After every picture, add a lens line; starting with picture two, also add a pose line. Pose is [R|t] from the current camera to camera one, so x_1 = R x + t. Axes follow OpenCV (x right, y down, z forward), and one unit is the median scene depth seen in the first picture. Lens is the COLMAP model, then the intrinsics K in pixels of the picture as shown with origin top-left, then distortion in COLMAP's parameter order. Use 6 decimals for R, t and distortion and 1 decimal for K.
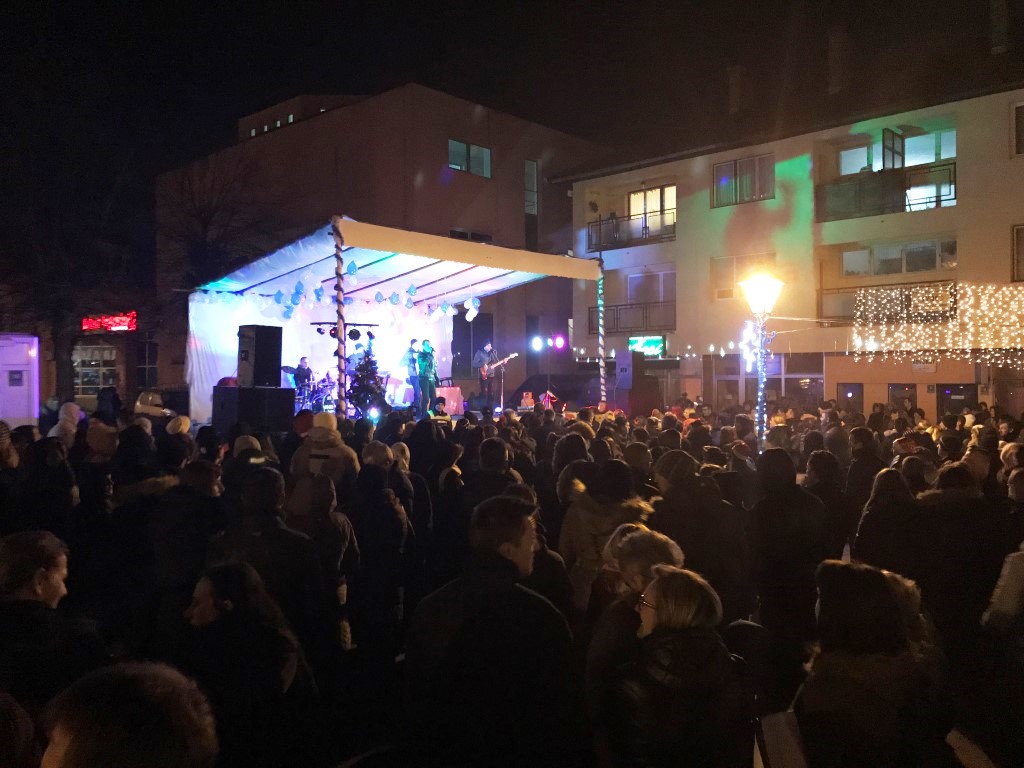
lens RADIAL K [[848.0, 0, 512.0], [0, 848.0, 384.0], [0, 0, 1]] dist [0.011620, -0.010988]
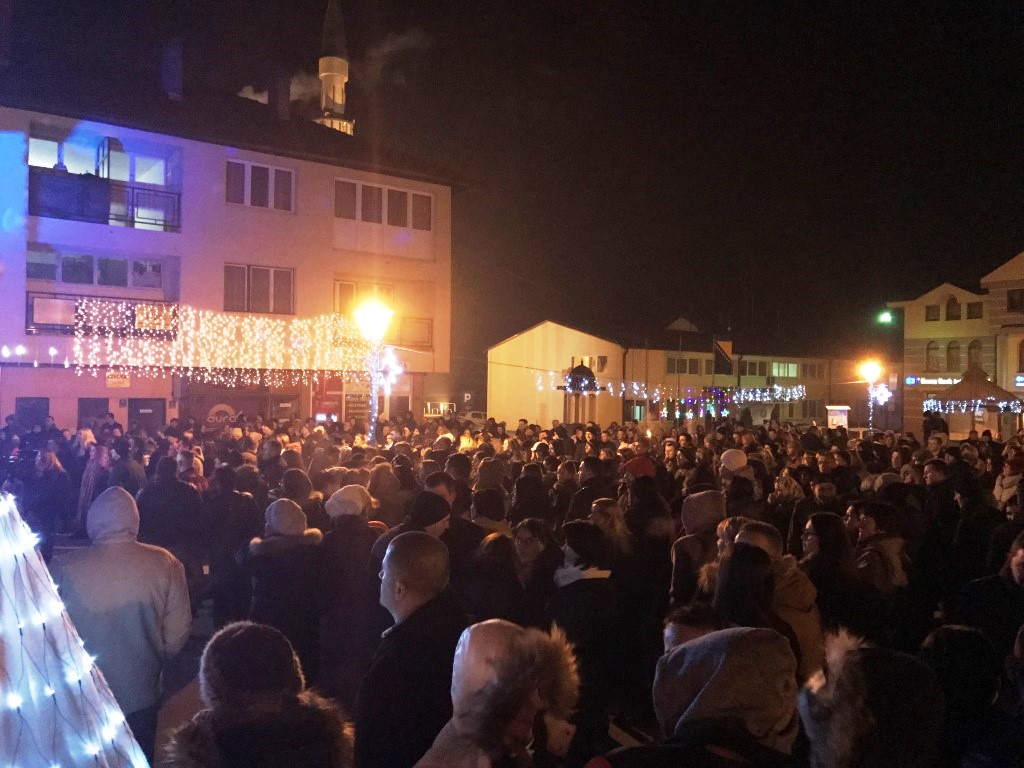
lens RADIAL K [[848.0, 0, 512.0], [0, 848.0, 384.0], [0, 0, 1]] dist [0.011620, -0.010988]
pose [[0.165322, 0.011585, 0.986172, -0.455502], [-0.004239, 0.999930, -0.011037, -0.008709], [-0.986230, -0.002355, 0.165360, 0.395322]]
